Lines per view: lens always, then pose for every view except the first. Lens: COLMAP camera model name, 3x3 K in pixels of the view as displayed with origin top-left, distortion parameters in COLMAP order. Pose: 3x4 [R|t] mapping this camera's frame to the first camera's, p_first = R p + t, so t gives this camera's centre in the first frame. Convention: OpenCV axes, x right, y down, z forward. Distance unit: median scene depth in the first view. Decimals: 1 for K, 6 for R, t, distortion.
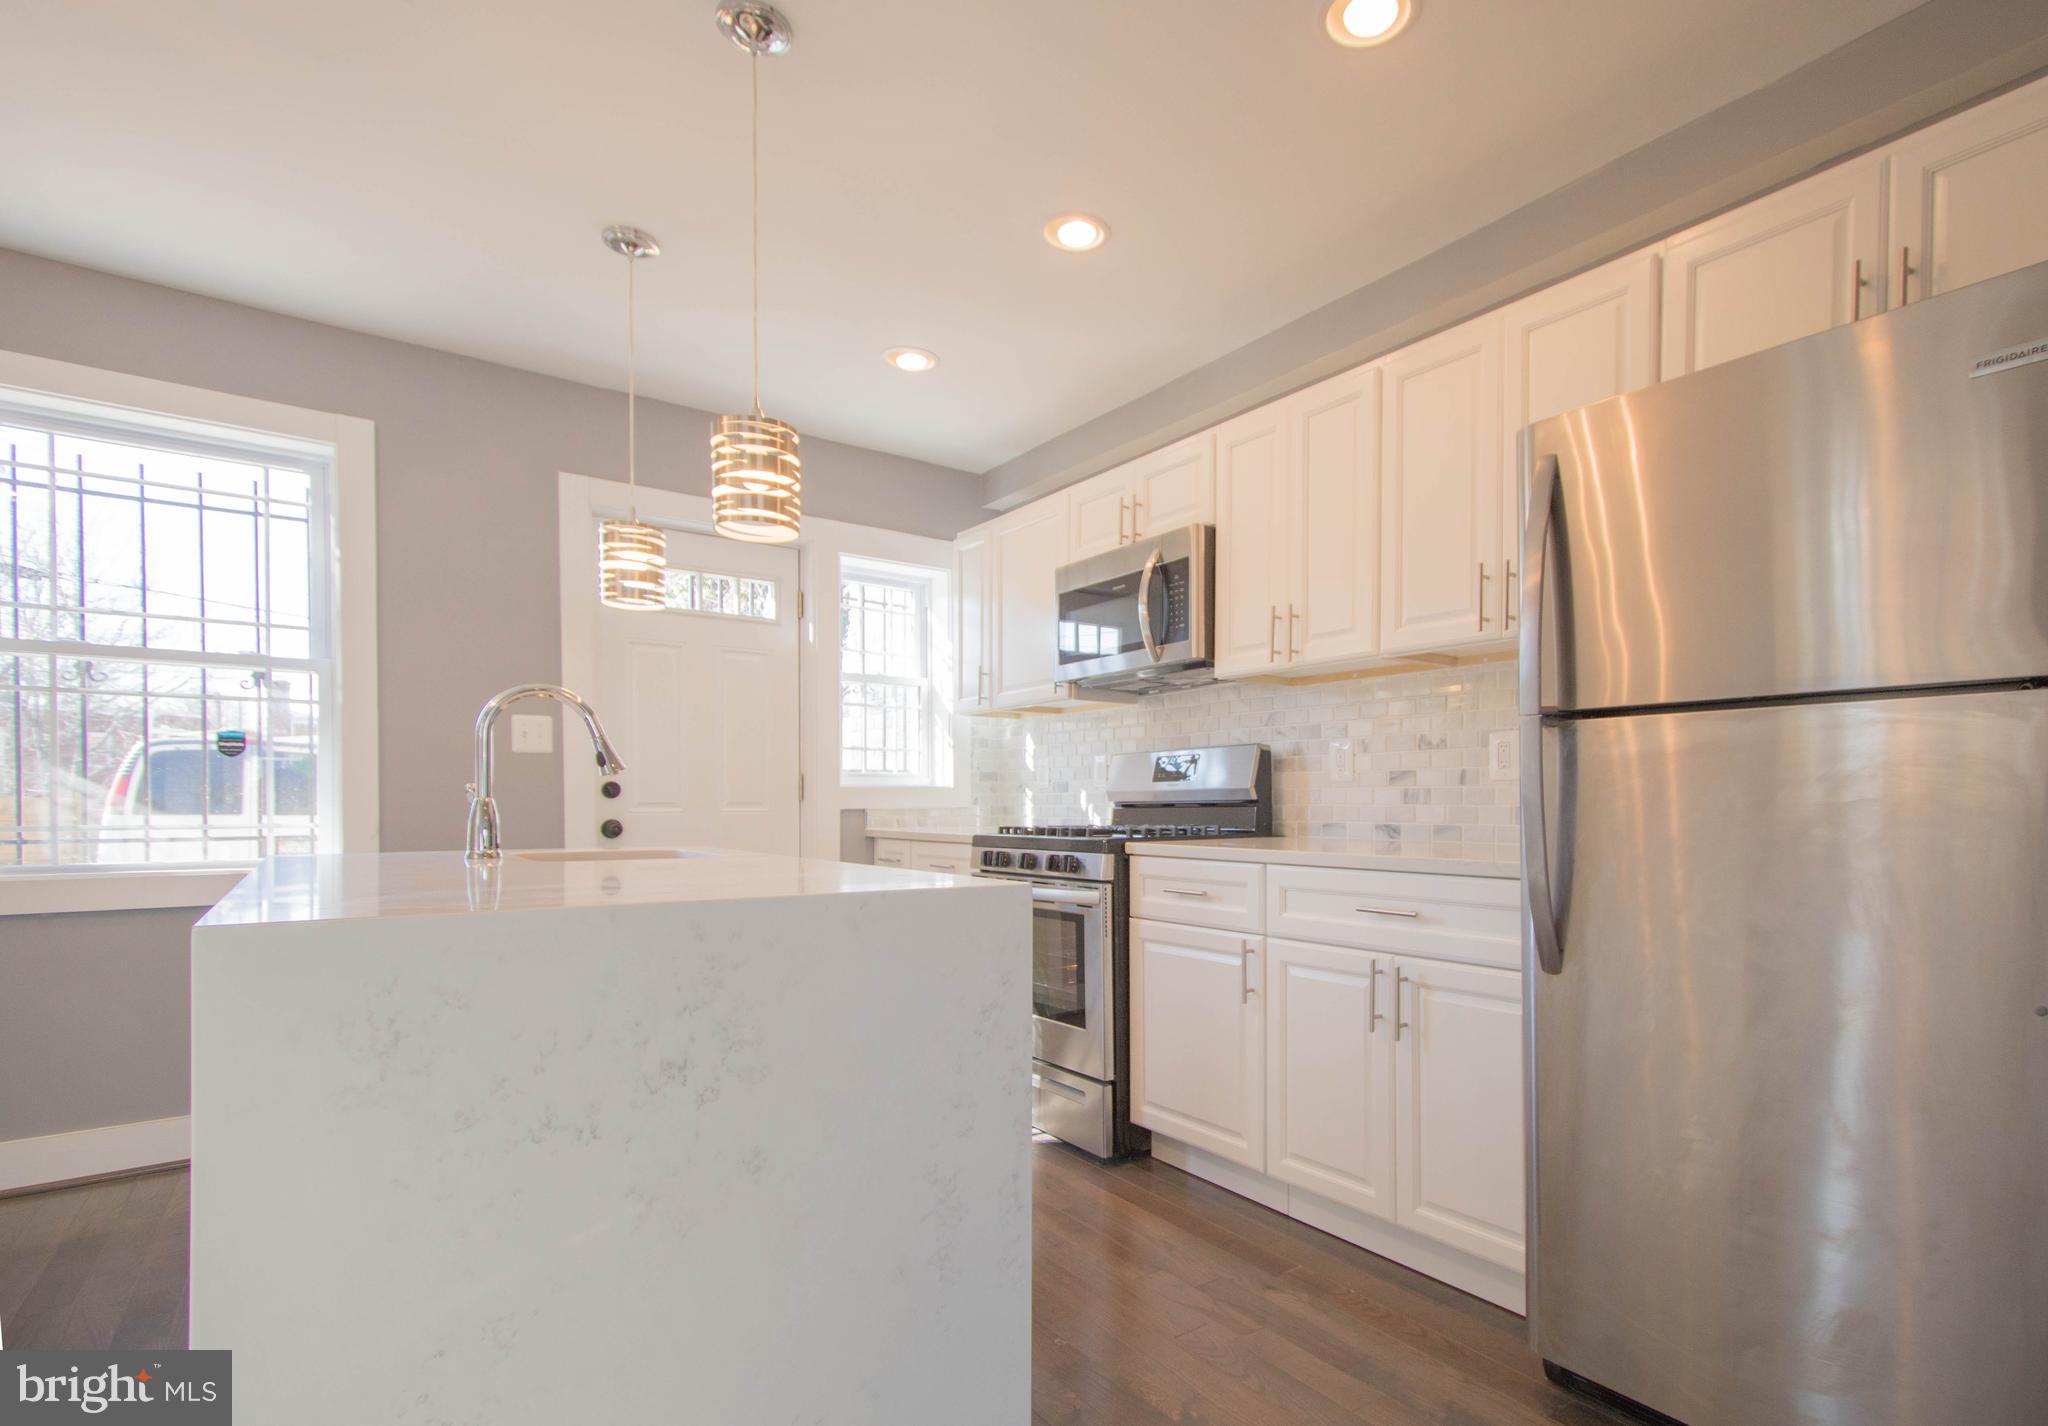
lens RADIAL K [[1048.3, 0, 1164.1], [0, 1048.3, 808.1], [0, 0, 1]] dist [0.013010, 0.000173]
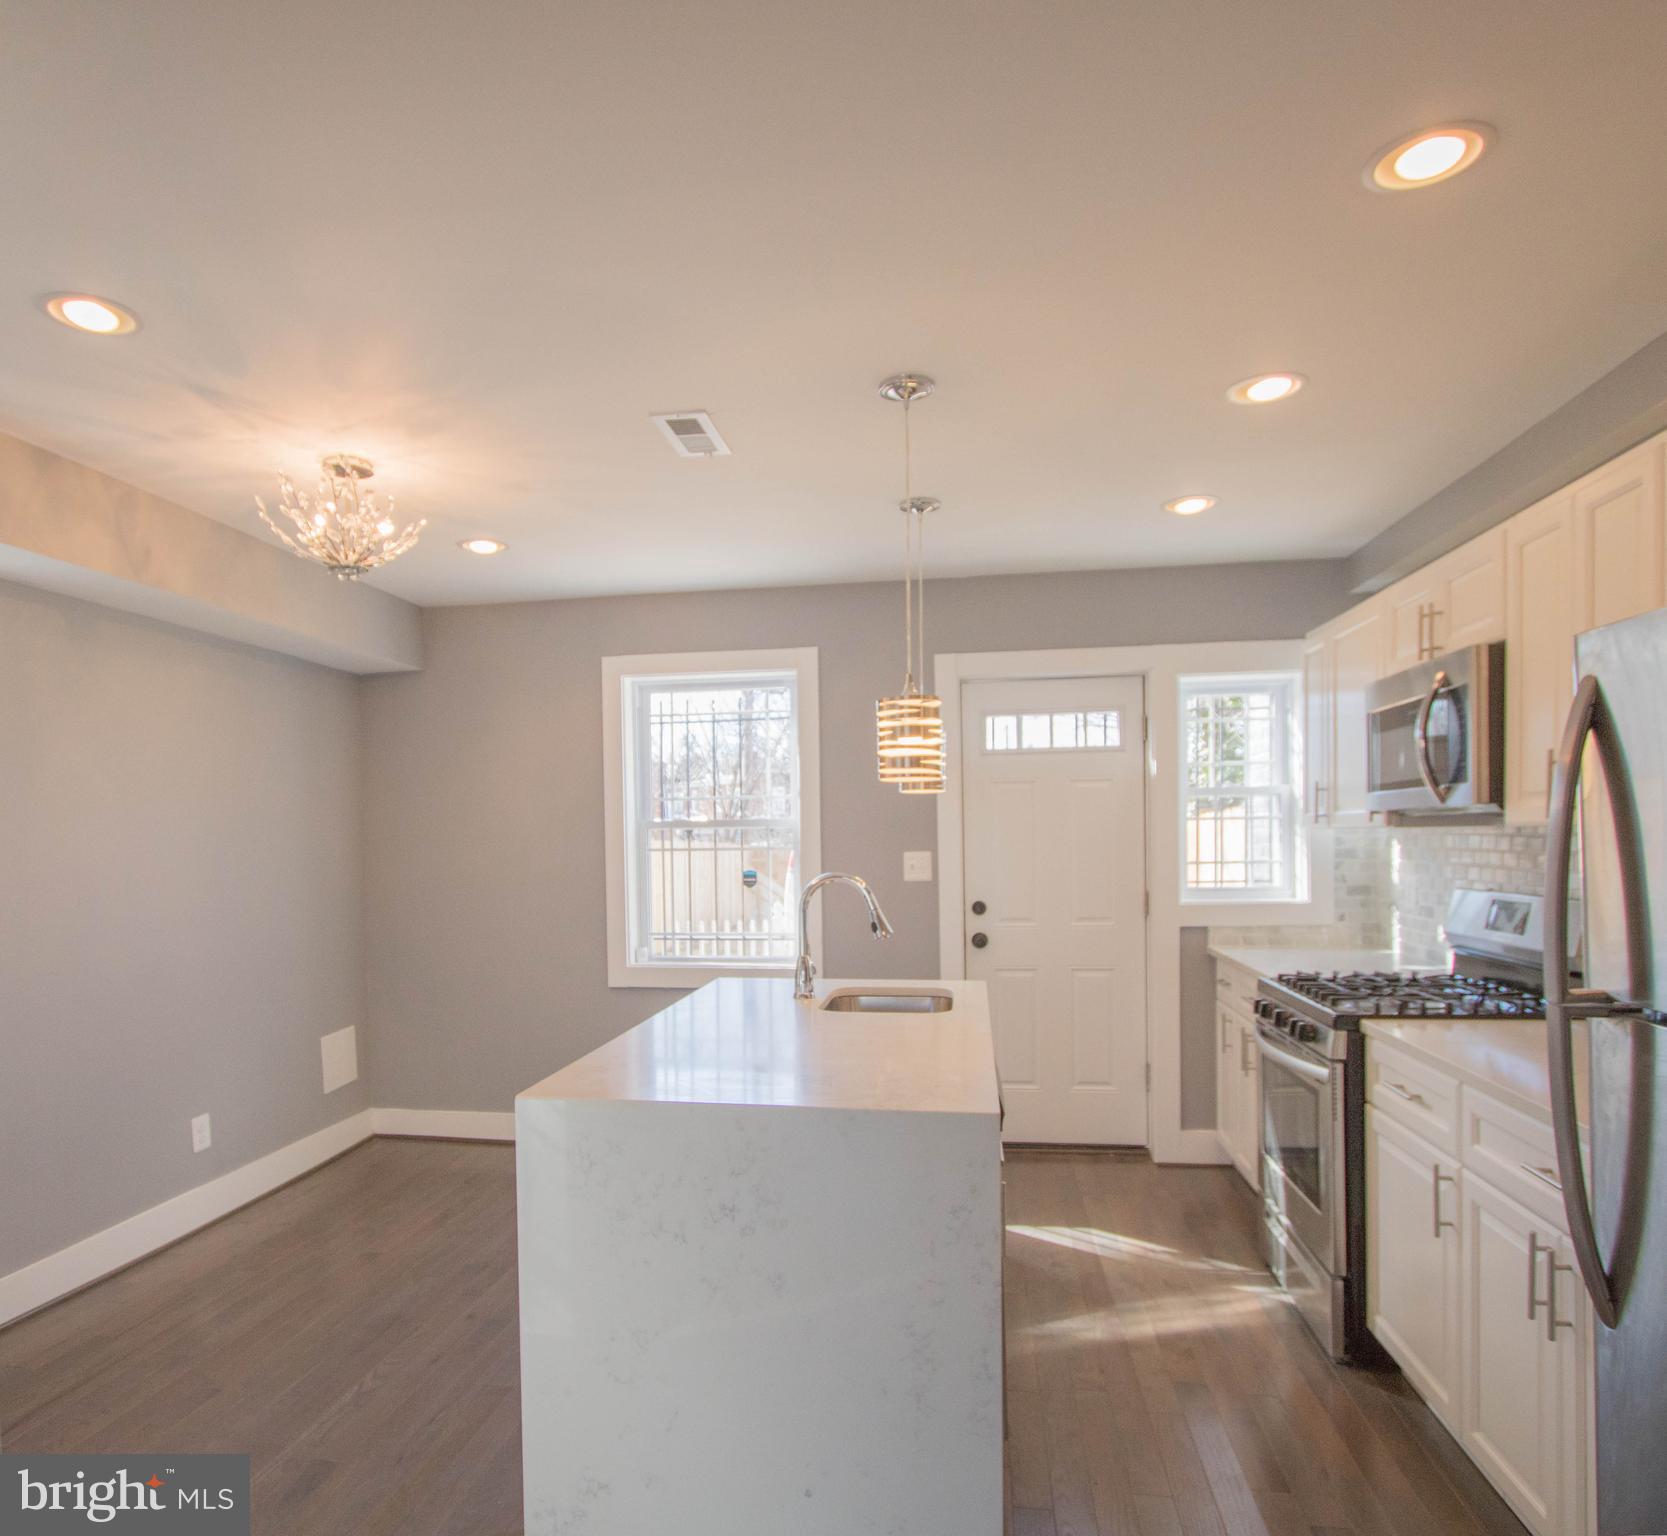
lens RADIAL K [[1111.5, 0, 764.2], [0, 1111.5, 840.9], [0, 0, 1]] dist [-0.011446, -0.005283]
pose [[0.653594, -0.003369, -0.756837, 0.330598], [0.010318, 0.999937, 0.004460, -0.123706], [0.756775, -0.010724, 0.653588, -0.013141]]
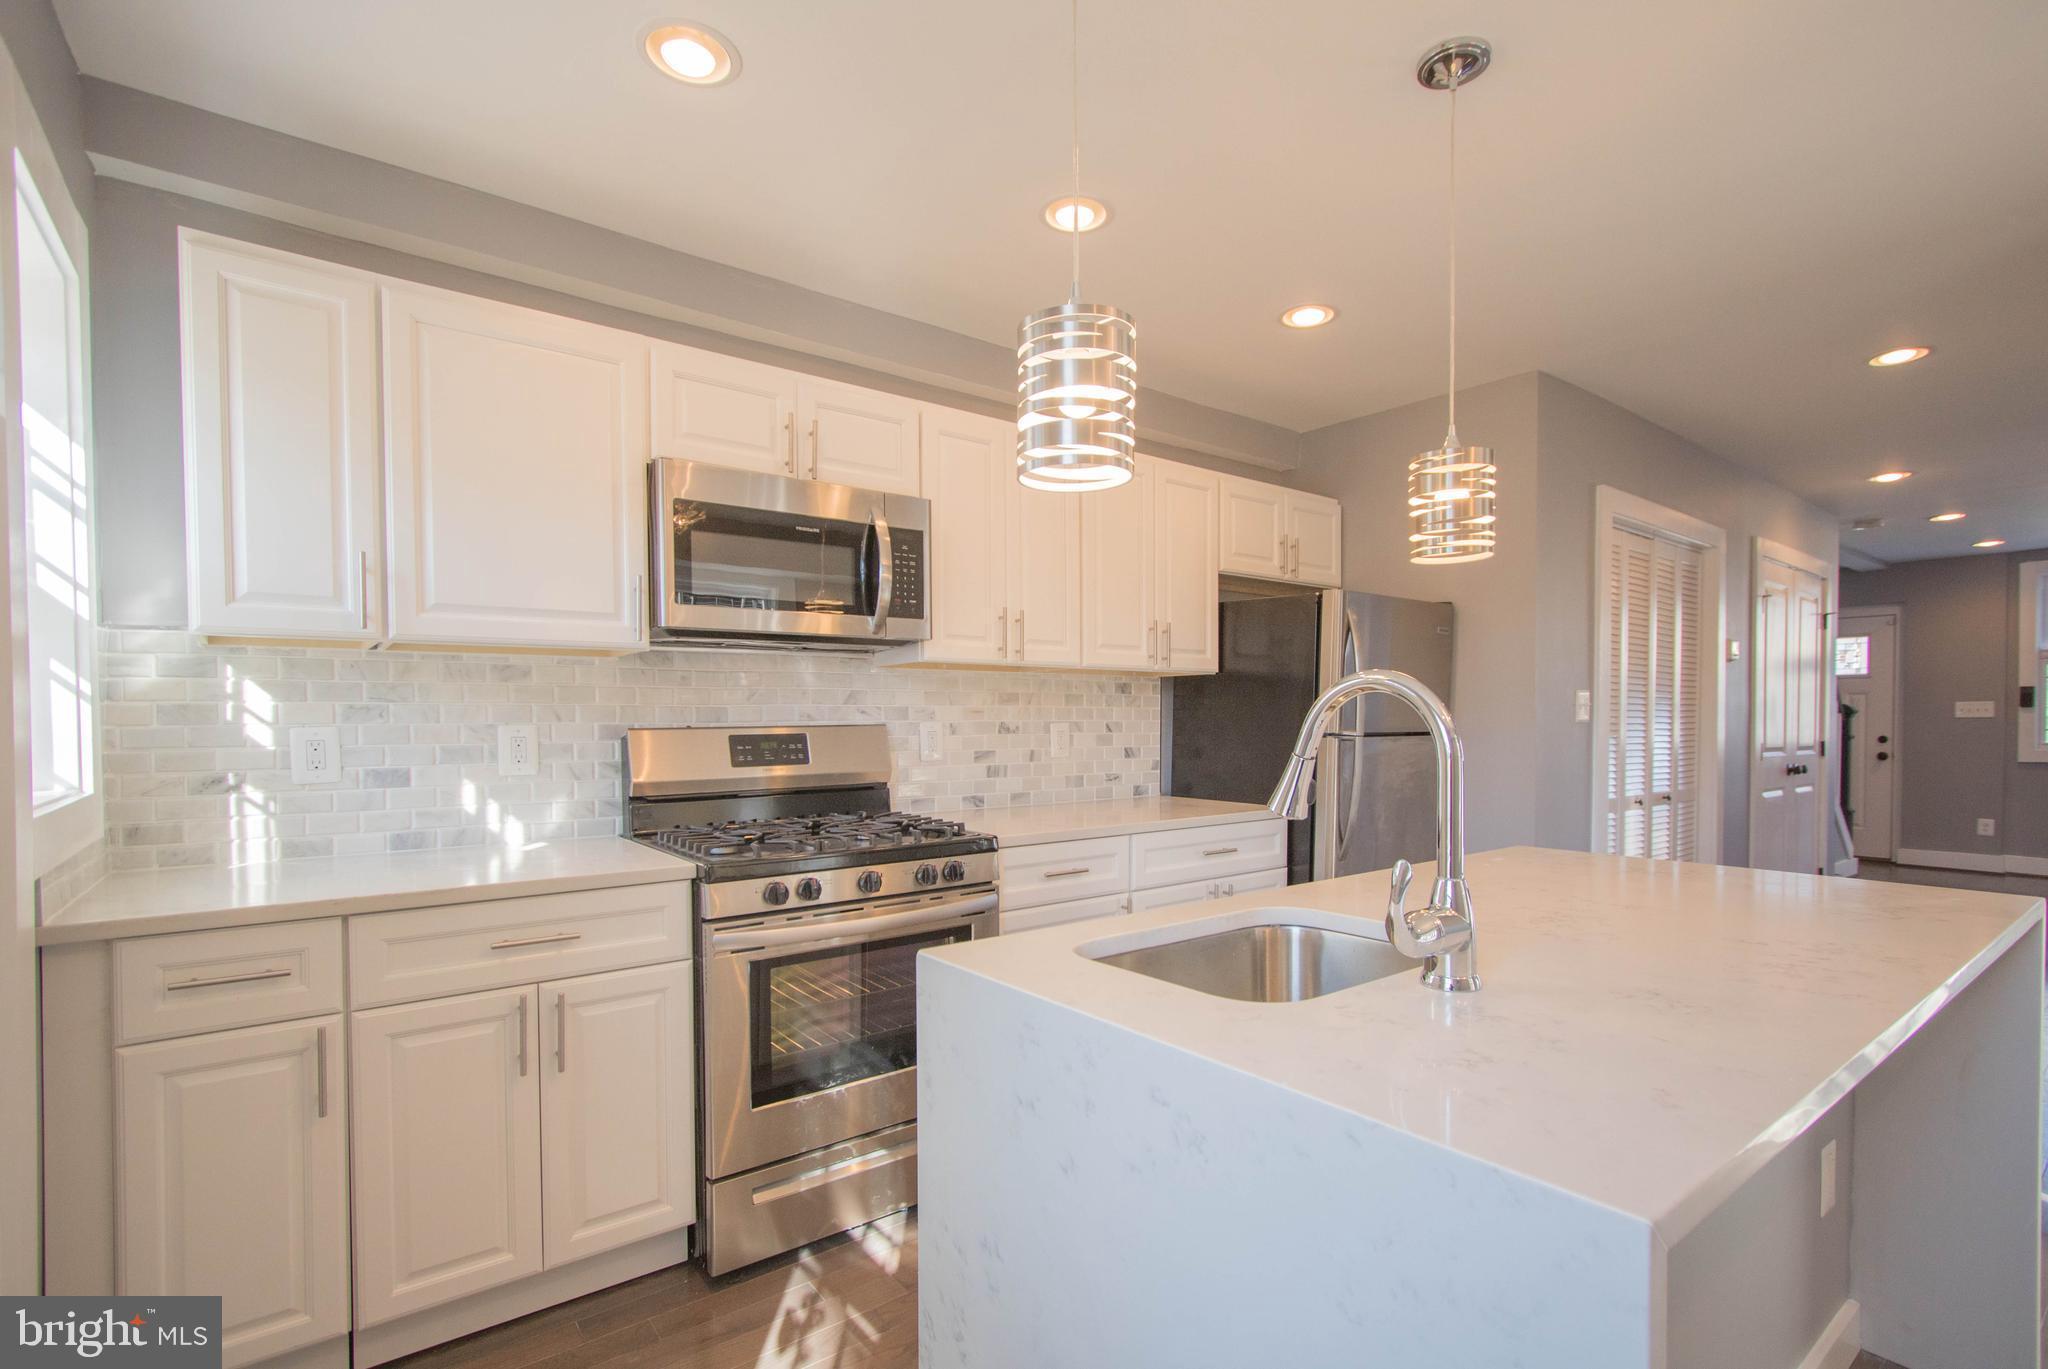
lens RADIAL K [[936.8, 0, 978.3], [0, 936.8, 738.3], [0, 0, 1]] dist [0.002647, 0.000507]
pose [[0.041204, -0.016529, 0.999014, -0.822194], [0.011760, 0.999802, 0.016057, -0.064612], [-0.999082, 0.011087, 0.041390, 0.919591]]
